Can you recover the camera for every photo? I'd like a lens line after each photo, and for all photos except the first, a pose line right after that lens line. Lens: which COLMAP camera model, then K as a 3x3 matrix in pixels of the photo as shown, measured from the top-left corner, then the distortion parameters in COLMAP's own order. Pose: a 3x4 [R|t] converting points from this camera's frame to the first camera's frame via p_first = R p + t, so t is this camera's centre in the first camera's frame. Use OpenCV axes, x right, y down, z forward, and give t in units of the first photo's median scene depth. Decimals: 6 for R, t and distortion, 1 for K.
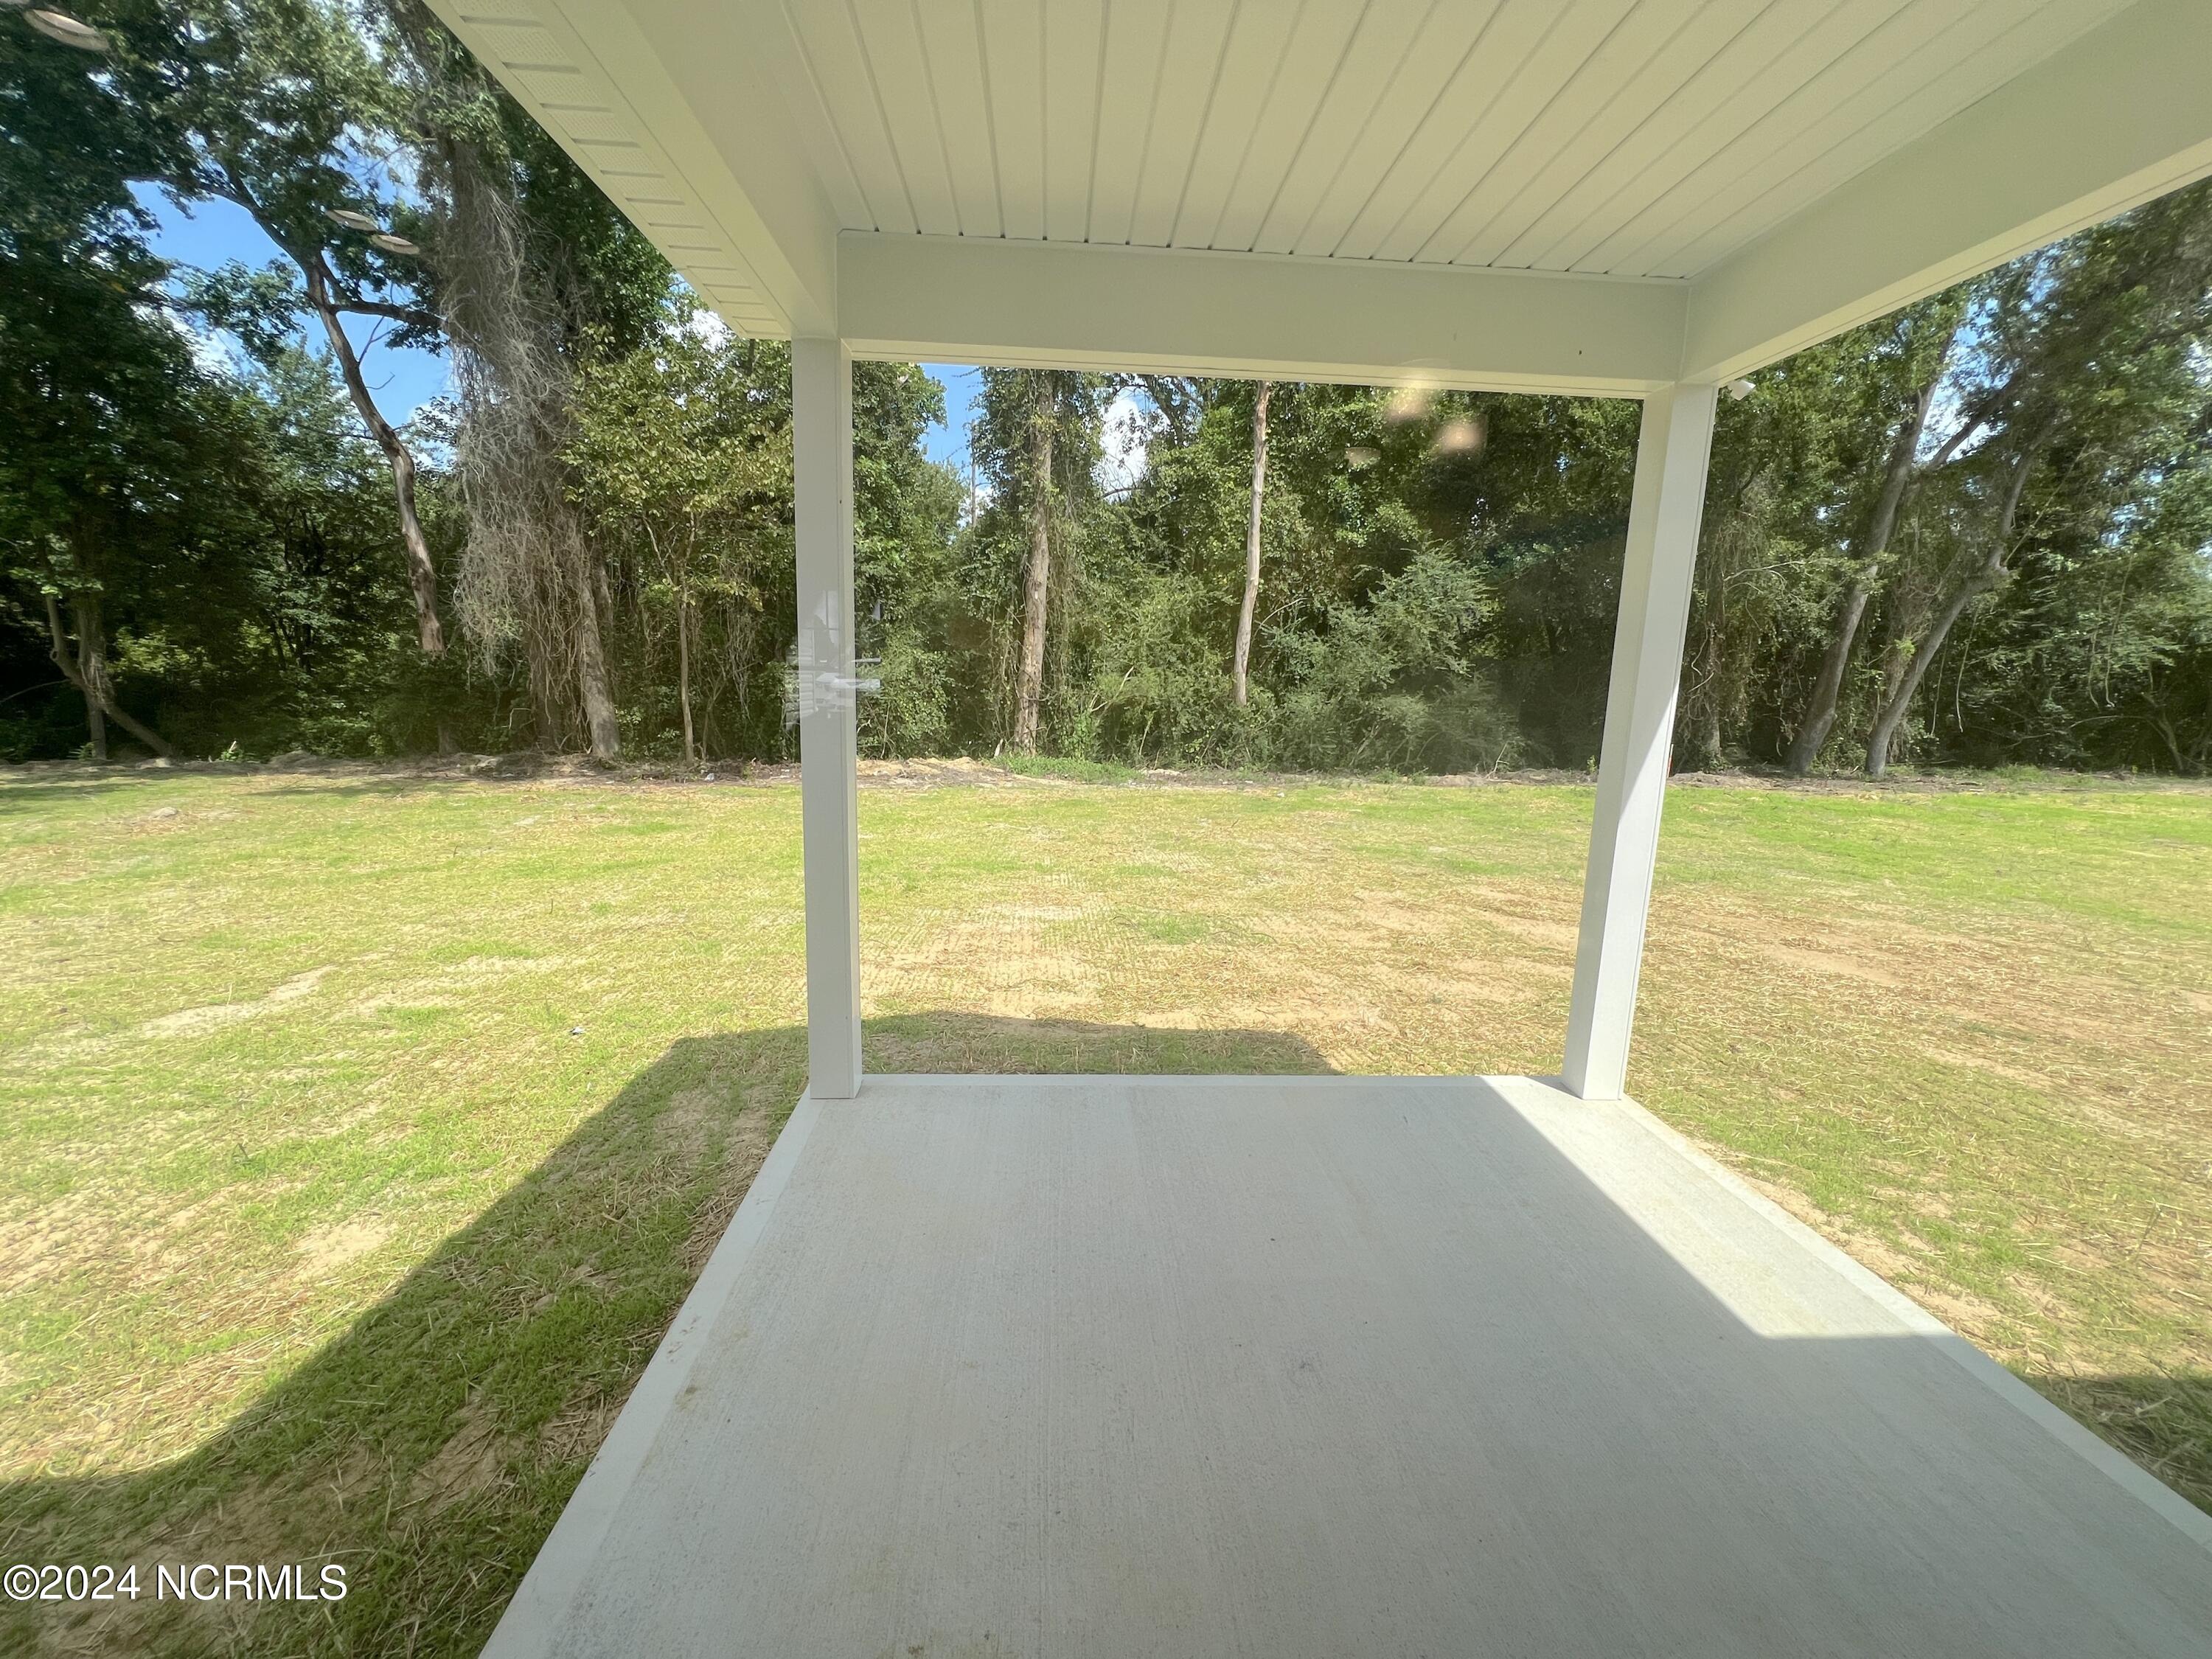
lens RADIAL K [[885.2, 0, 1095.9], [0, 885.2, 821.8], [0, 0, 1]] dist [-0.001029, 0.000819]
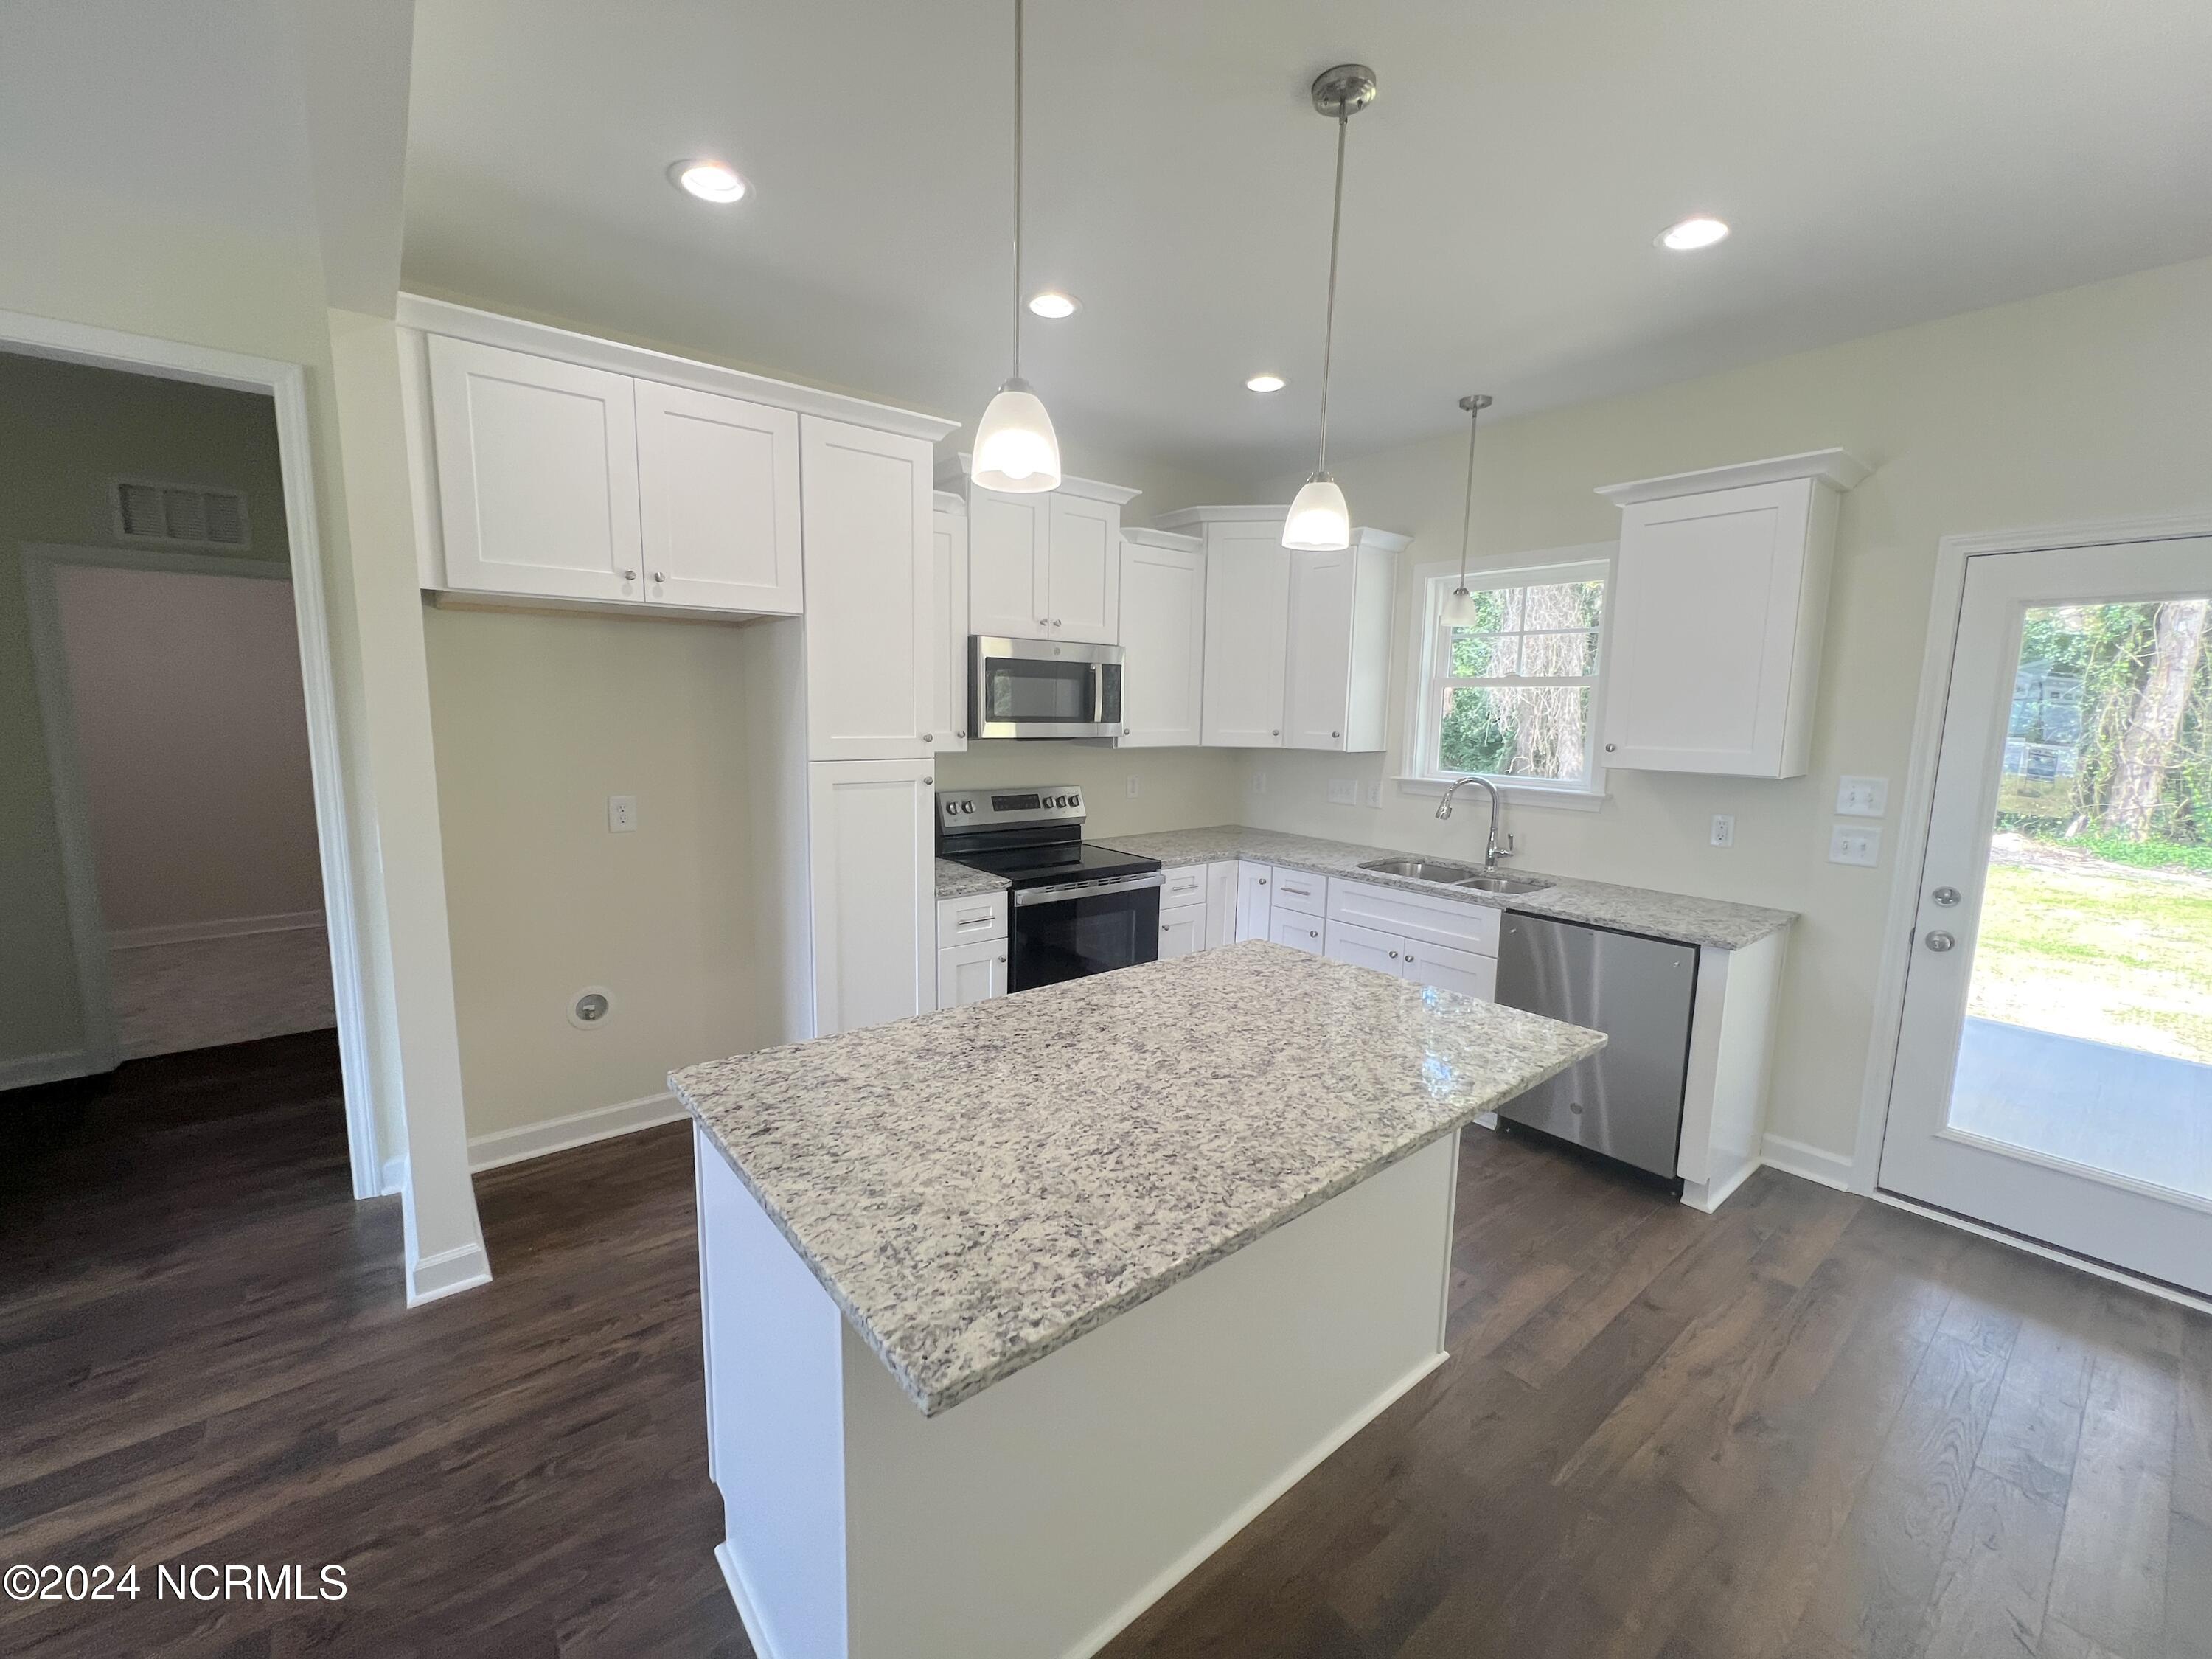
lens RADIAL K [[885.2, 0, 1107.9], [0, 885.2, 838.8], [0, 0, 1]] dist [-0.001029, 0.000819]
pose [[0.591181, 0.102972, -0.799939, 0.011337], [-0.140466, 0.989804, 0.023603, 0.028451], [0.794213, 0.098411, 0.599617, -0.139202]]
